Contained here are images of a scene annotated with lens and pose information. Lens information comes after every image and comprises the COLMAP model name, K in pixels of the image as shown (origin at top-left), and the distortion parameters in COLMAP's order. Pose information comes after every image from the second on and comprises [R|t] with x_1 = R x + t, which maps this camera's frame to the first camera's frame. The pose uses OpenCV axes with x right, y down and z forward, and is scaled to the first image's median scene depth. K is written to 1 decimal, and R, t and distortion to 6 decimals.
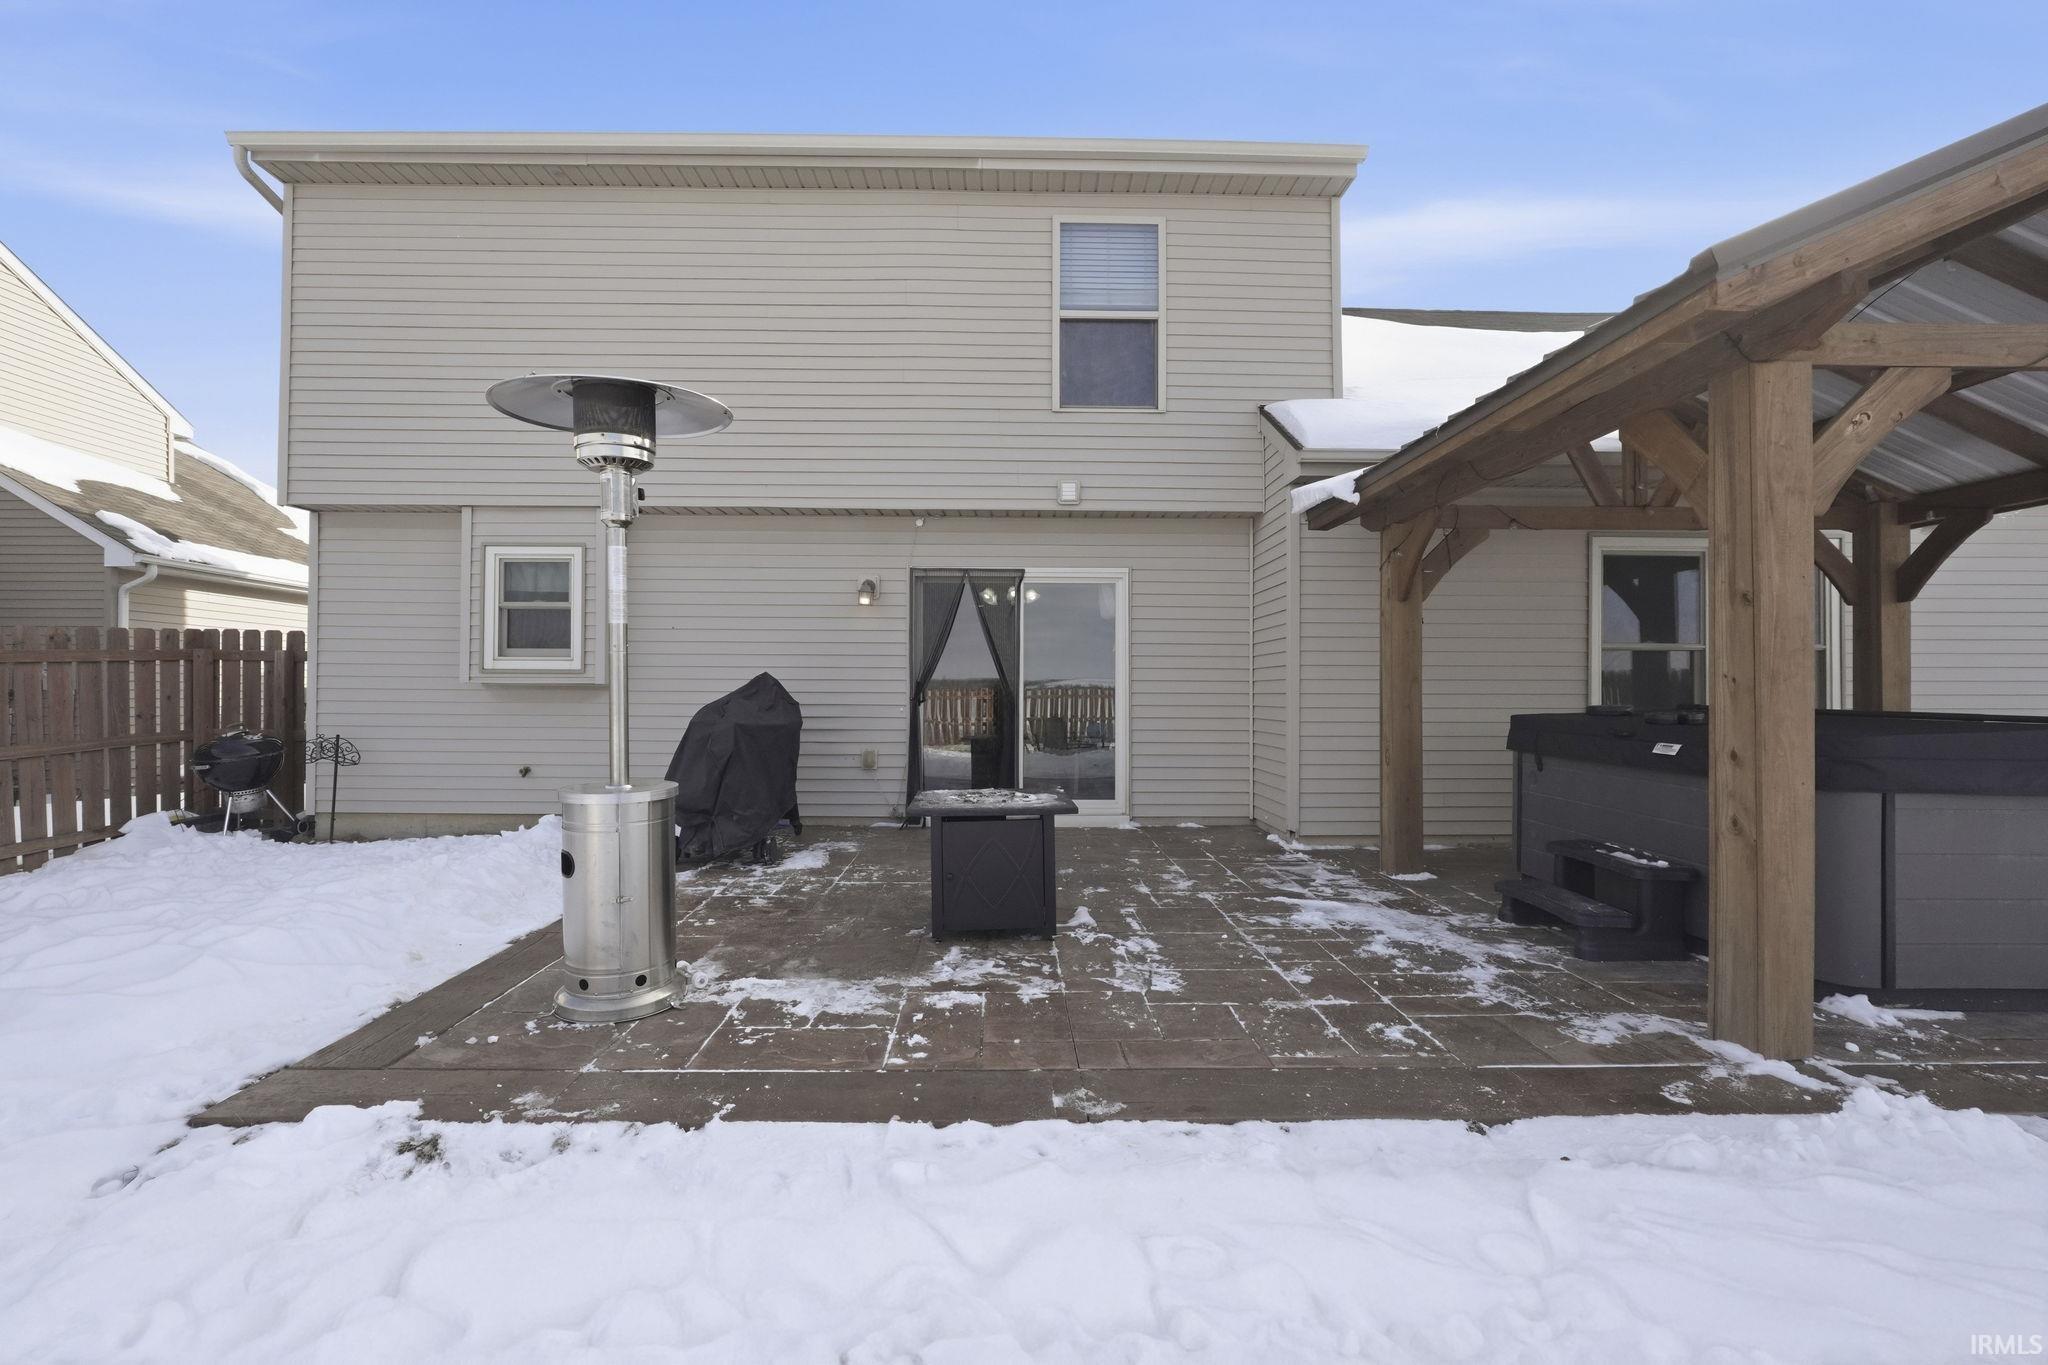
lens RADIAL K [[869.9, 0, 1008.0], [0, 869.9, 687.2], [0, 0, 1]] dist [-0.012645, 0.000189]
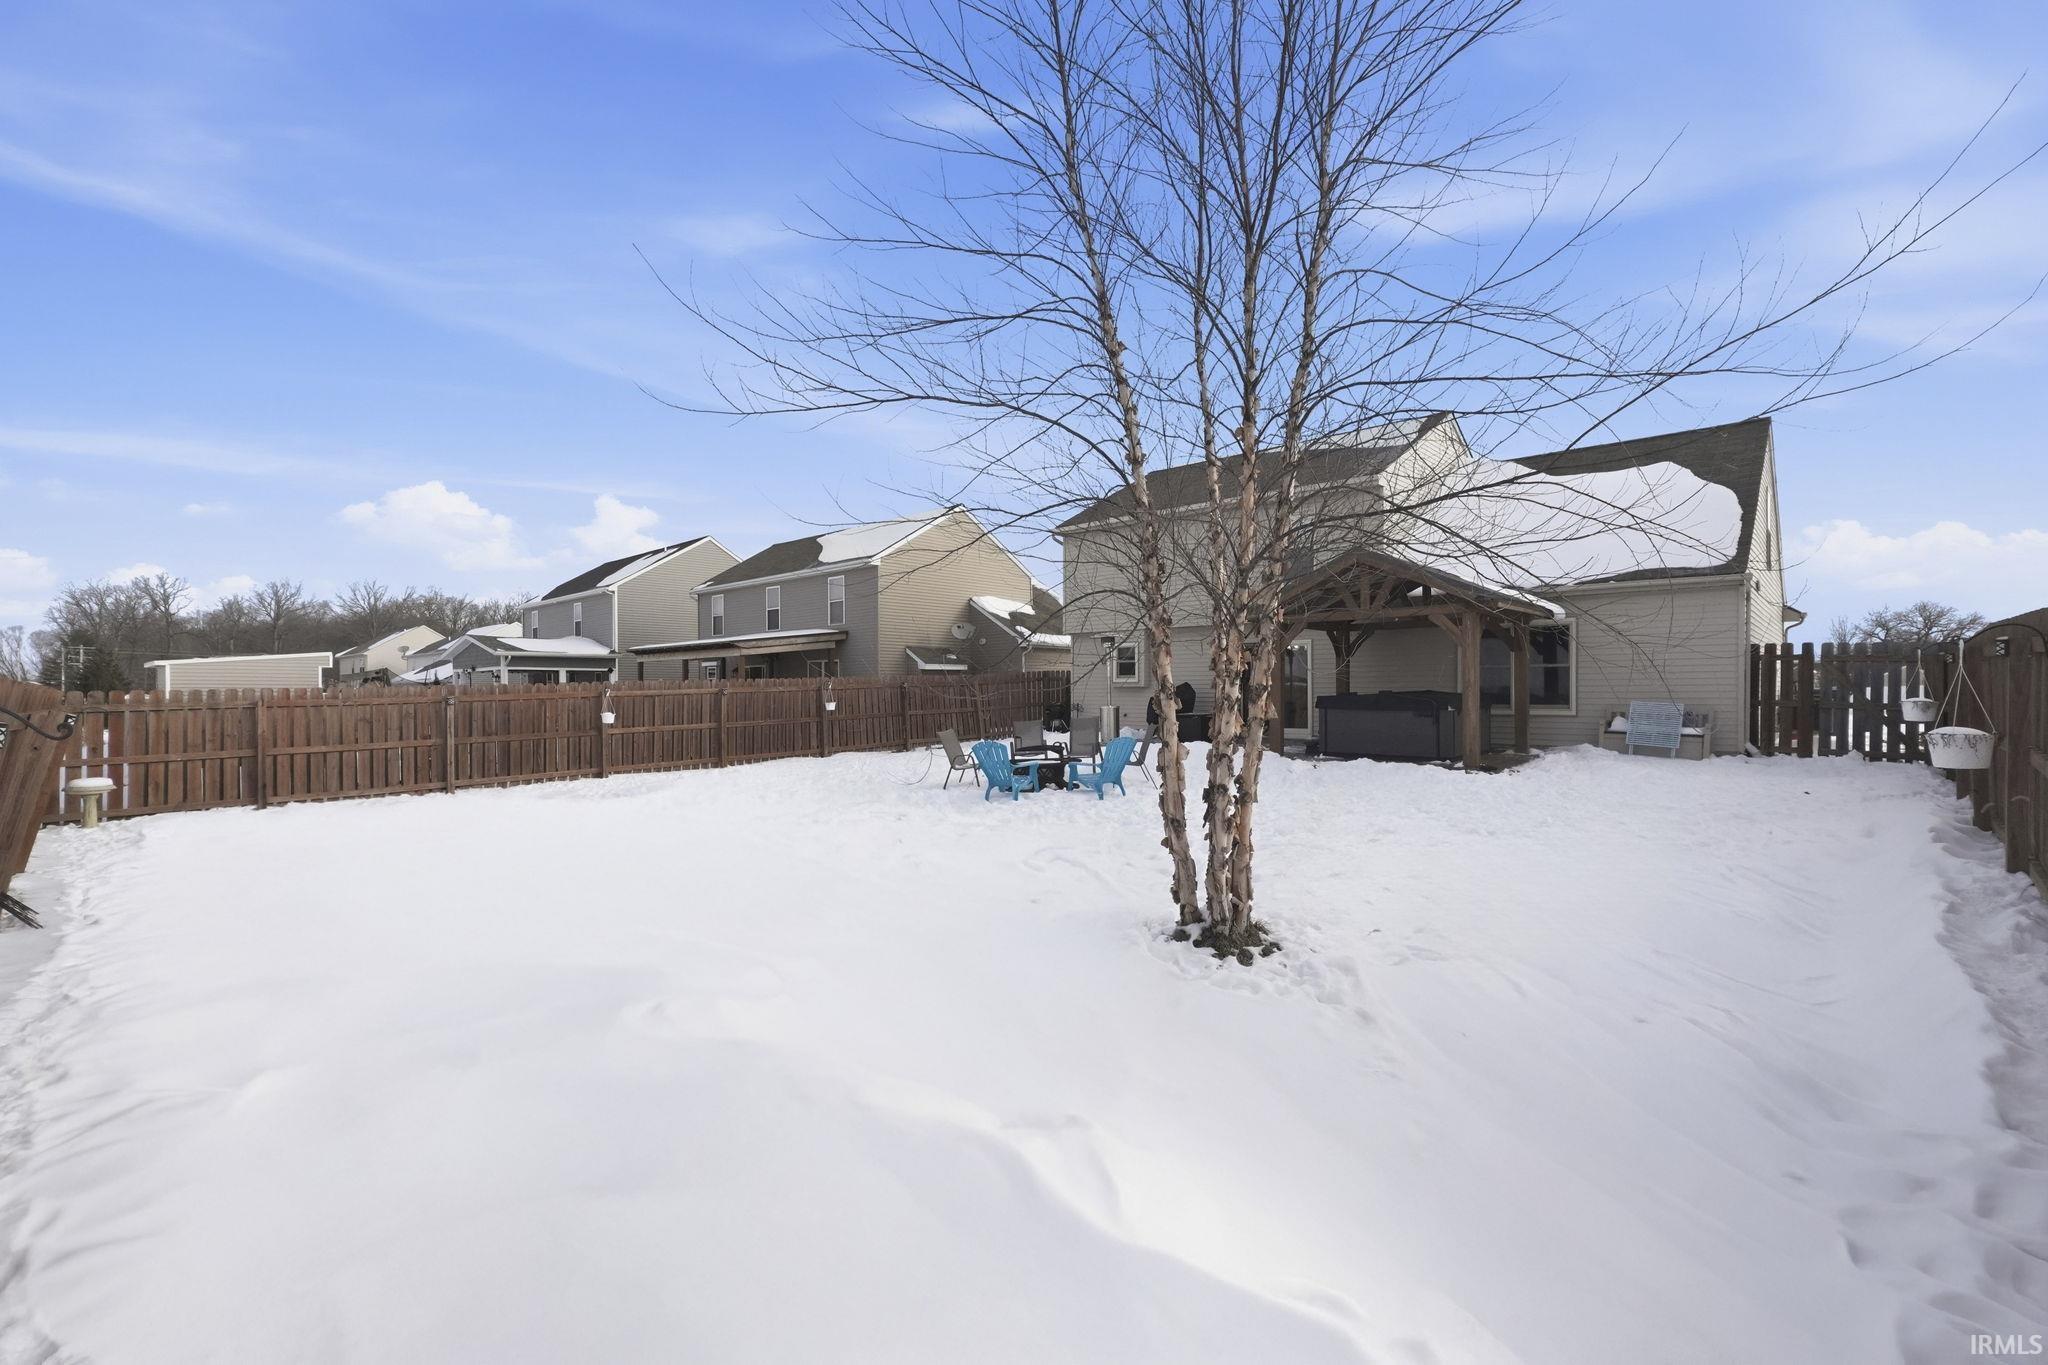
lens RADIAL K [[896.5, 0, 1033.9], [0, 896.5, 697.5], [0, 0, 1]] dist [-0.003388, -0.000056]
pose [[0.727704, -0.002779, -0.685885, 1.433925], [0.013706, 0.999851, 0.010491, -0.003244], [0.685754, -0.017035, 0.727634, -1.588046]]
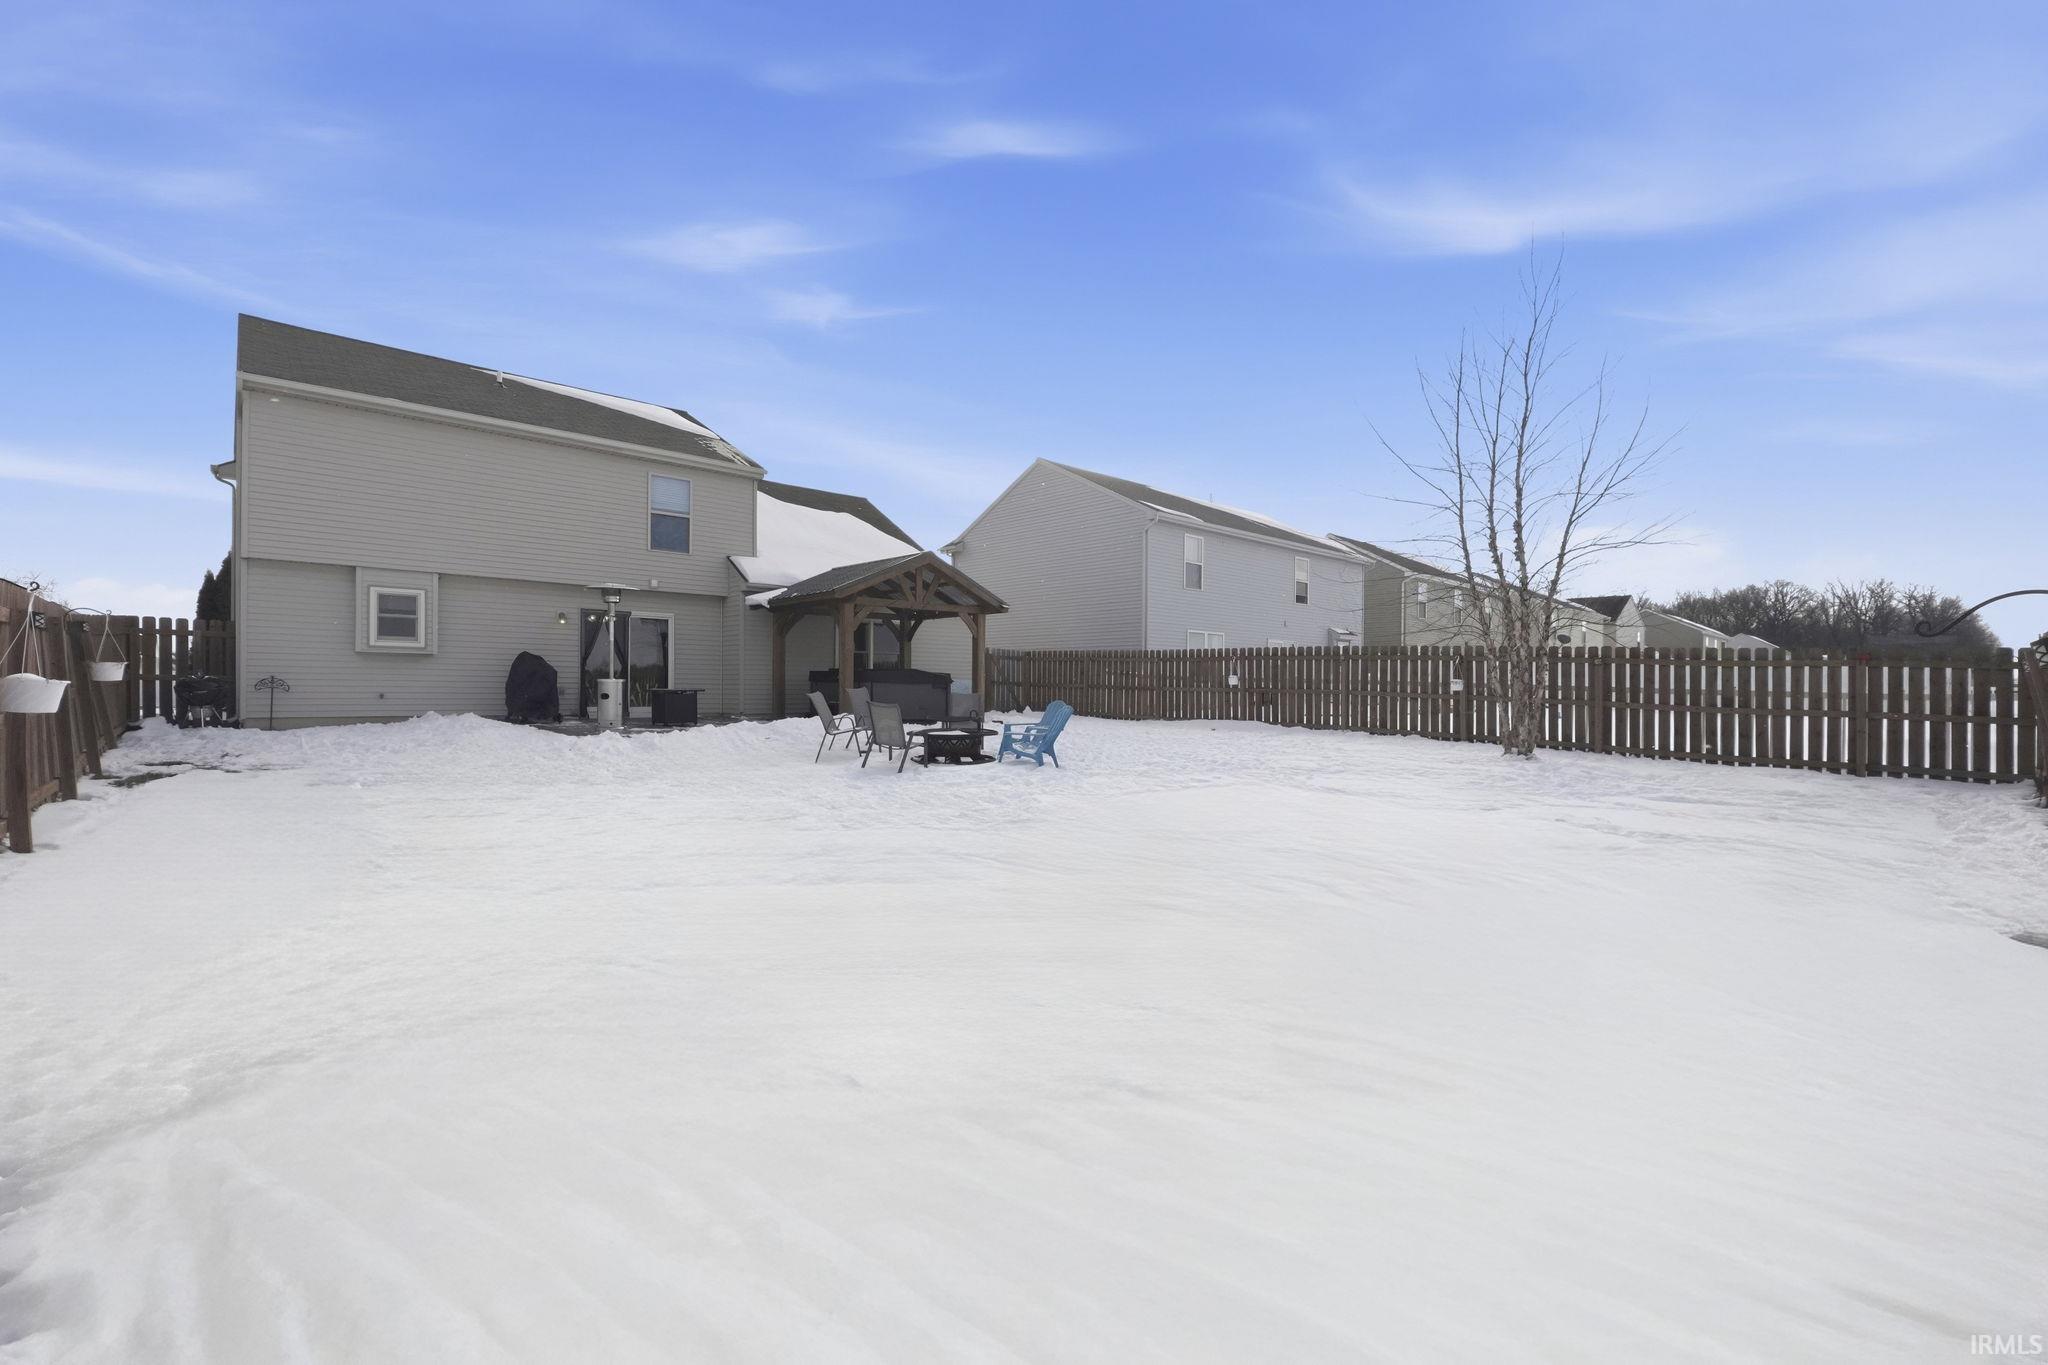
lens RADIAL K [[869.9, 0, 1005.8], [0, 869.9, 677.4], [0, 0, 1]] dist [-0.012645, 0.000189]
pose [[0.755698, 0.009779, 0.654847, -0.802408], [-0.013620, 0.999907, 0.000785, 0.033503], [-0.654778, -0.009512, 0.755761, -1.567980]]
